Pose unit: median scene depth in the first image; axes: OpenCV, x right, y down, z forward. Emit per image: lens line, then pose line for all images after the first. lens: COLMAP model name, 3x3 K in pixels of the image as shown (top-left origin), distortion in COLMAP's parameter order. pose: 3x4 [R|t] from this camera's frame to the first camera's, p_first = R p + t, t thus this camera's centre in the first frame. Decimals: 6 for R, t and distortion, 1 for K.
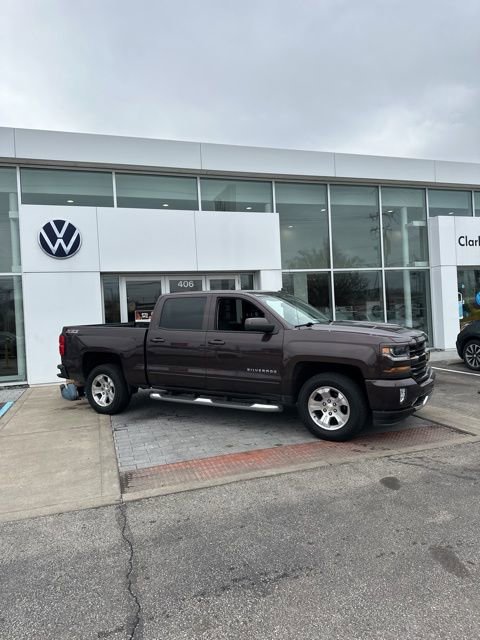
lens RADIAL K [[448.6, 0, 243.7], [0, 448.6, 321.0], [0, 0, 1]] dist [0.075114, -0.113973]
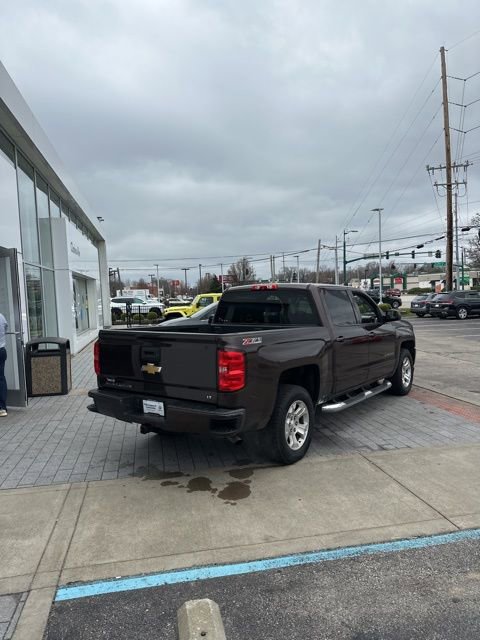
lens RADIAL K [[450.2, 0, 244.1], [0, 450.2, 321.4], [0, 0, 1]] dist [0.041482, -0.054710]
pose [[0.109927, -0.014996, 0.993827, -1.014717], [0.045884, 0.998897, 0.009997, -0.006019], [-0.992880, 0.044502, 0.110493, 1.049847]]
